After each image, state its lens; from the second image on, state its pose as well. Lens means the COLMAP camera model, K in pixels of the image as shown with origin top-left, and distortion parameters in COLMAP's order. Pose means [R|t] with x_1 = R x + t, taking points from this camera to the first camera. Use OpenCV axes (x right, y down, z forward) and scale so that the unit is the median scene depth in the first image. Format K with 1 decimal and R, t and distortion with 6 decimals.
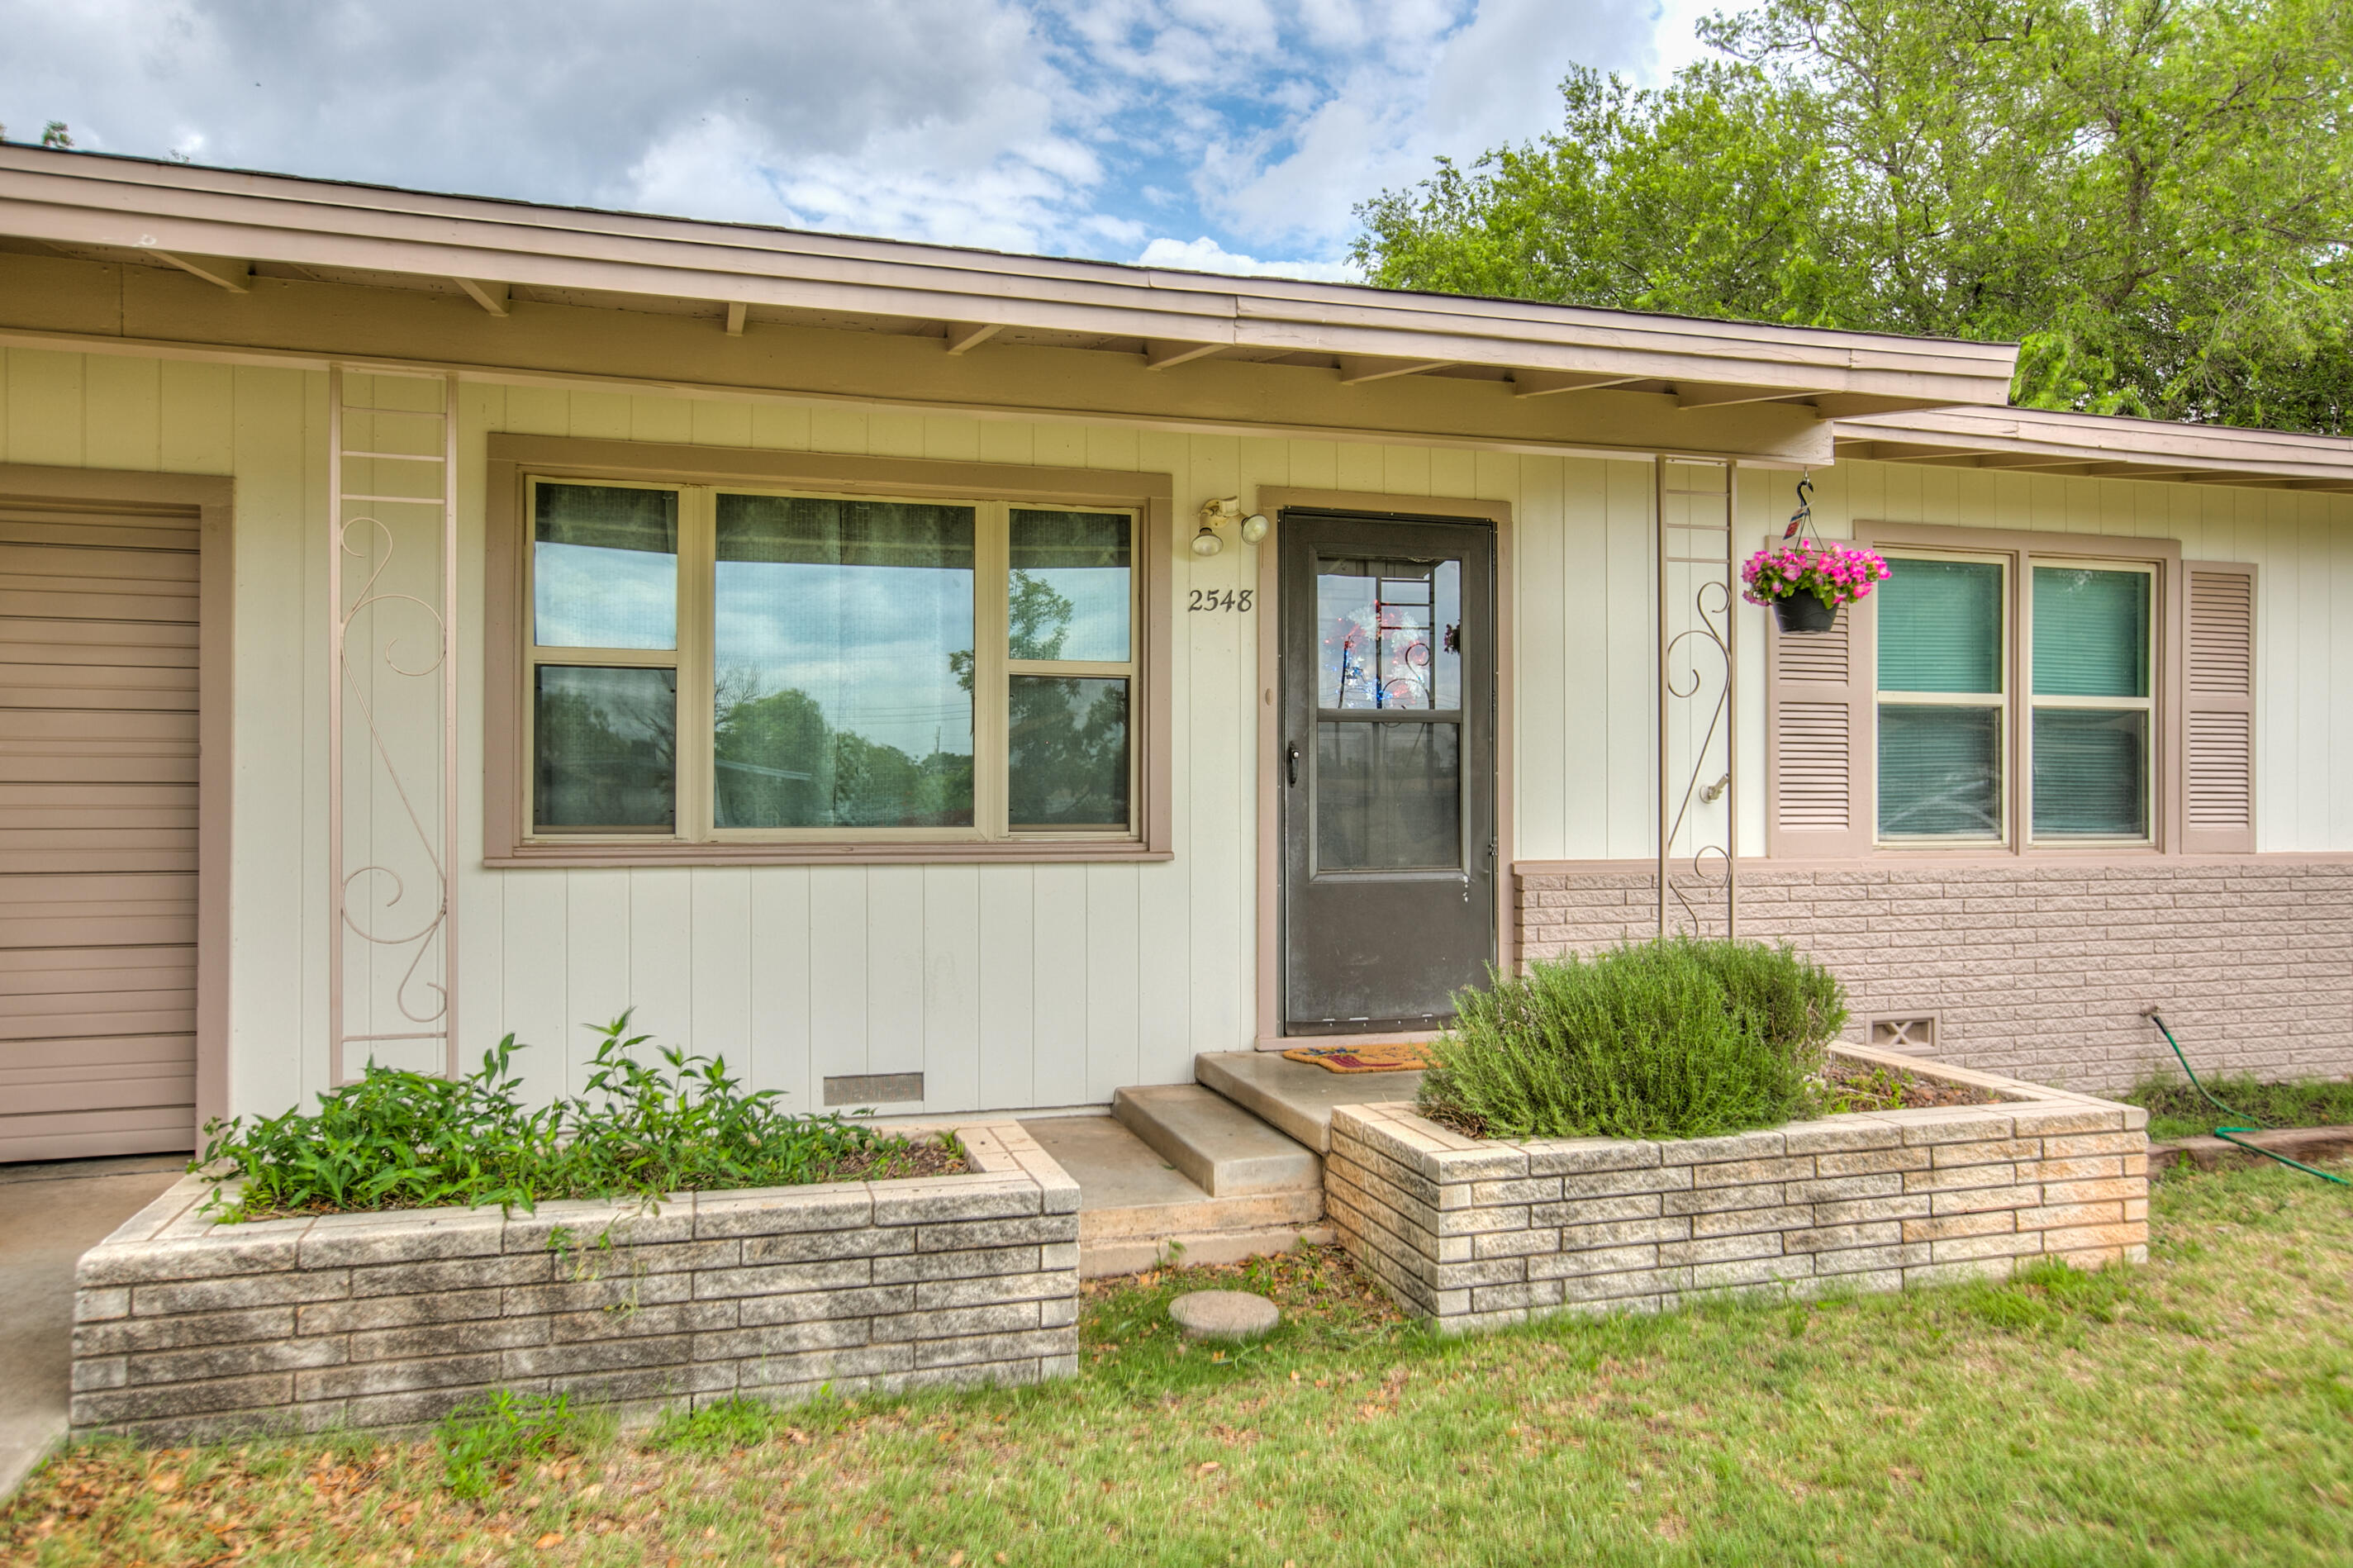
lens RADIAL K [[1555.4, 0, 1181.6], [0, 1555.4, 751.6], [0, 0, 1]] dist [0.005315, 0.003718]
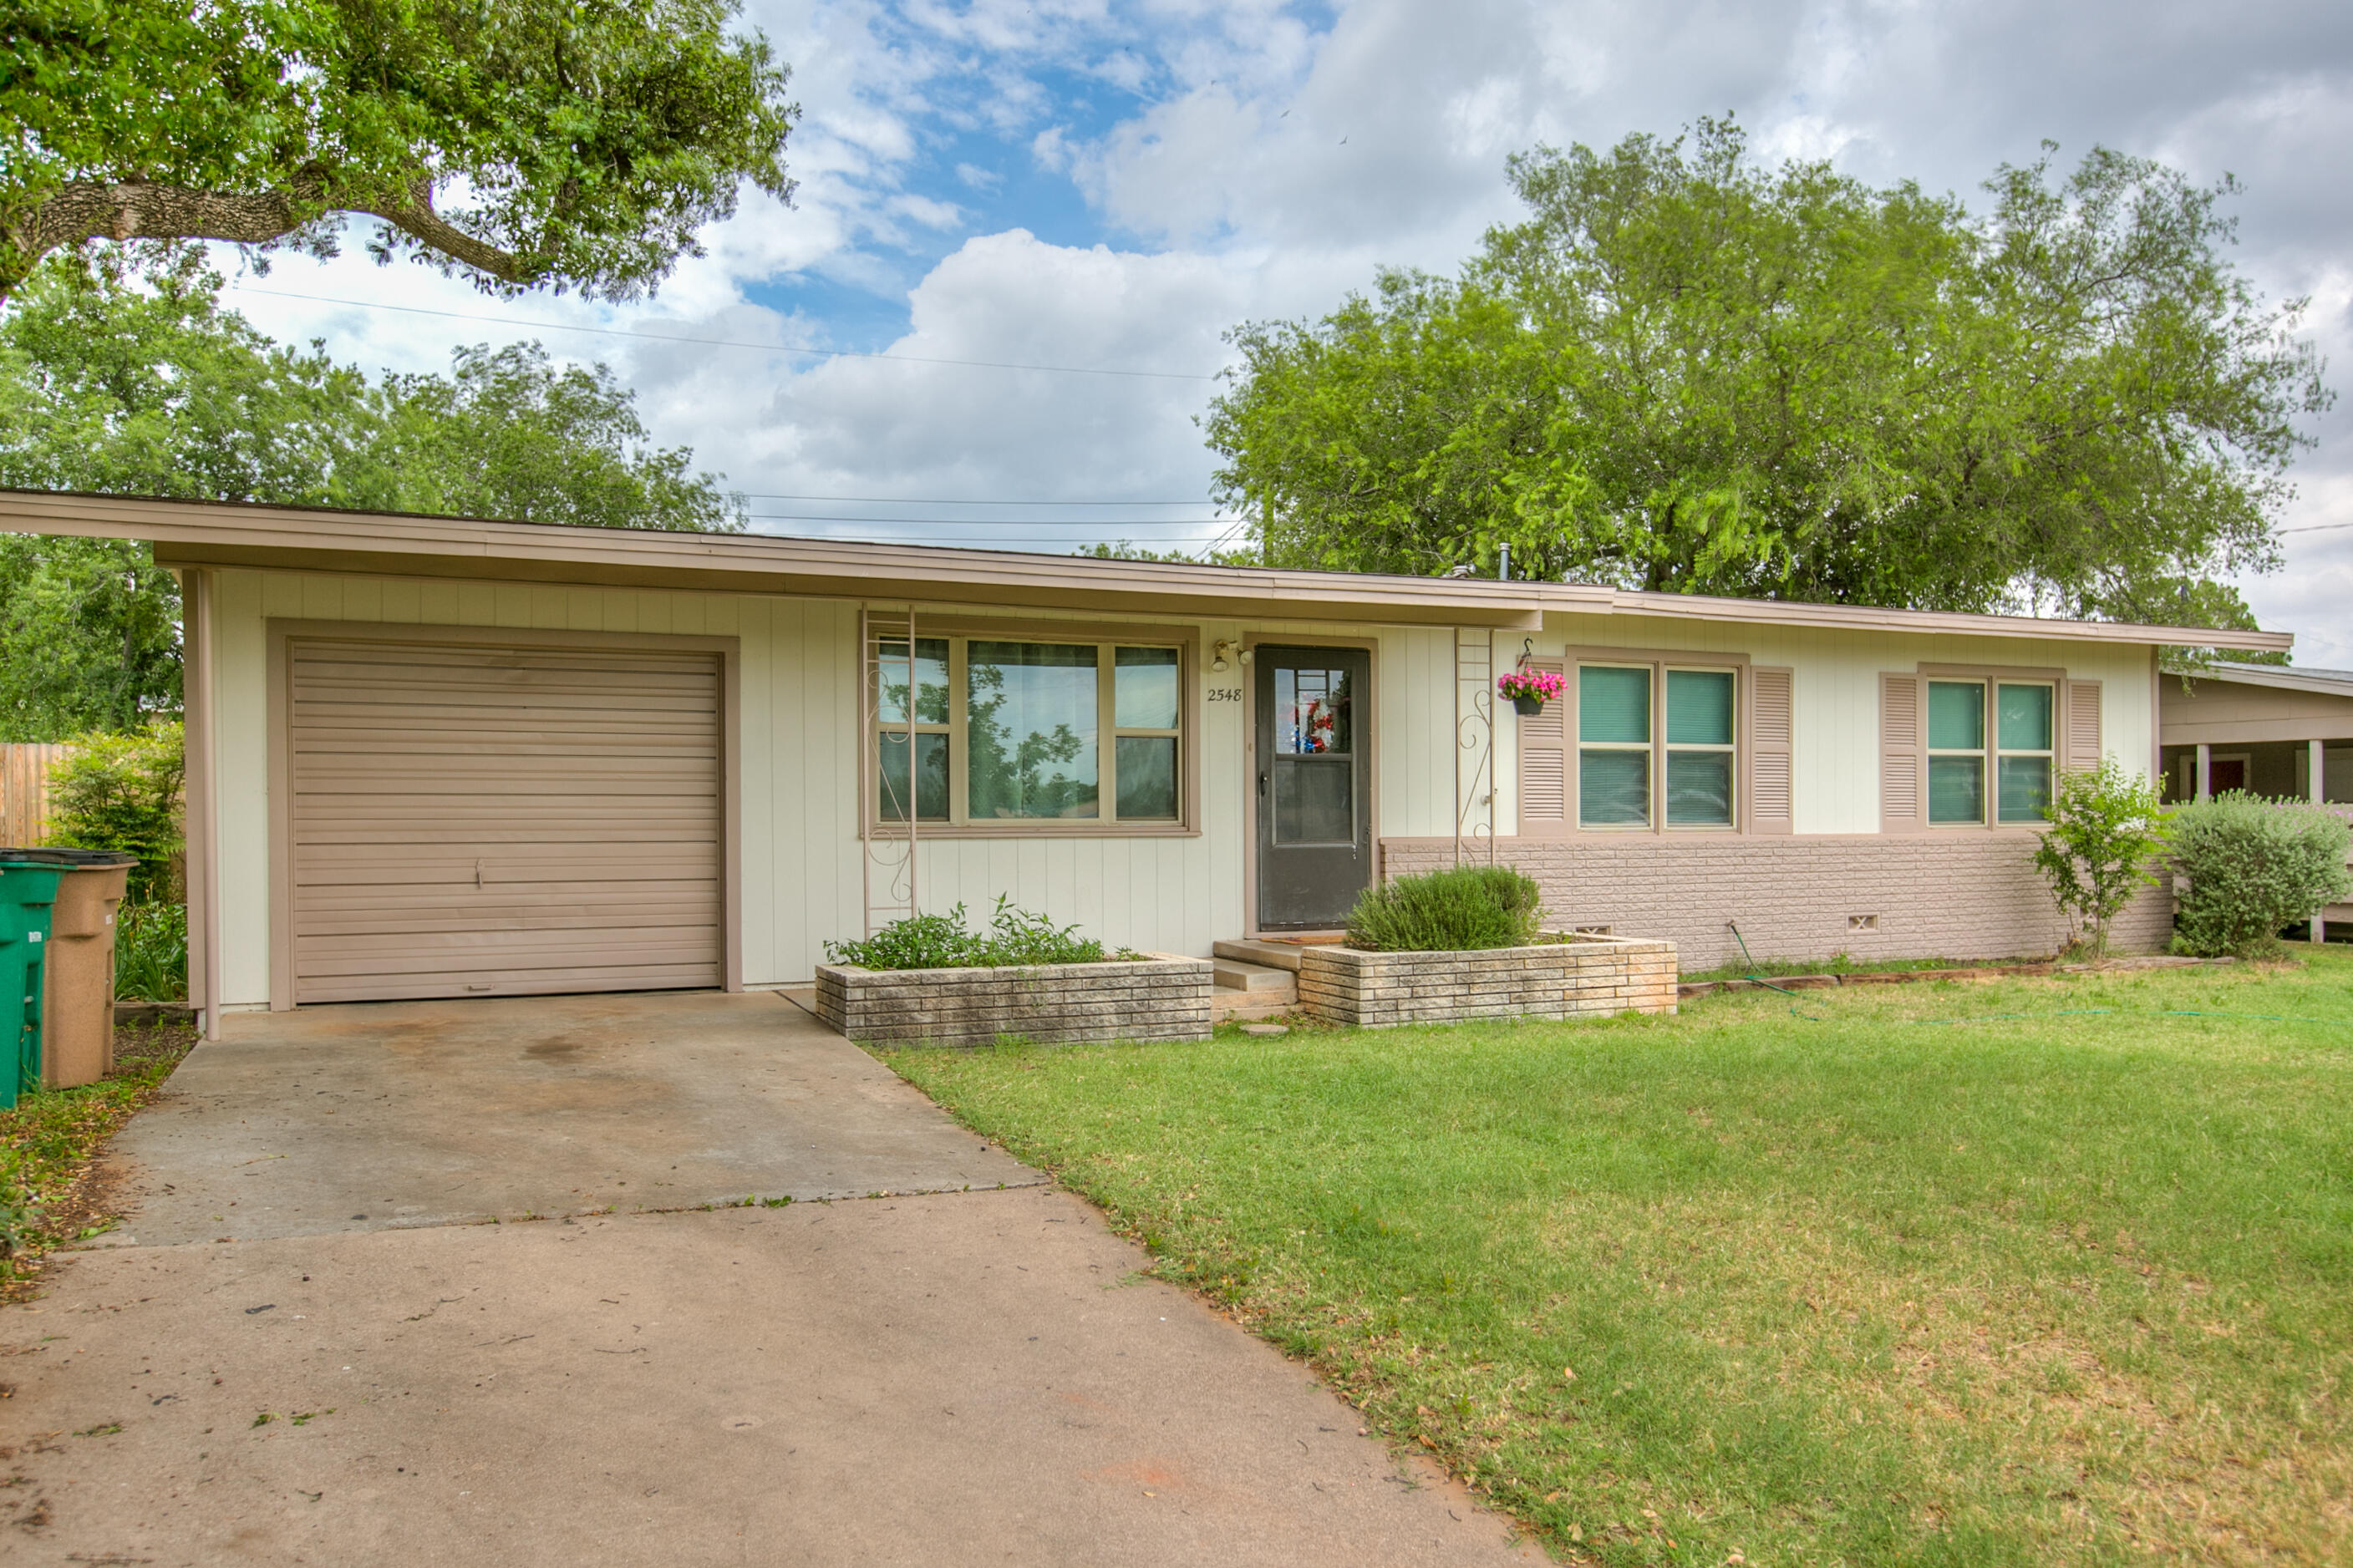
lens RADIAL K [[1643.4, 0, 1176.5], [0, 1643.4, 784.0], [0, 0, 1]] dist [-0.001998, 0.000144]
pose [[0.993119, -0.004119, 0.117038, -0.288672], [0.003965, 0.999991, 0.001544, 0.005607], [-0.117043, -0.001069, 0.993126, -1.025470]]
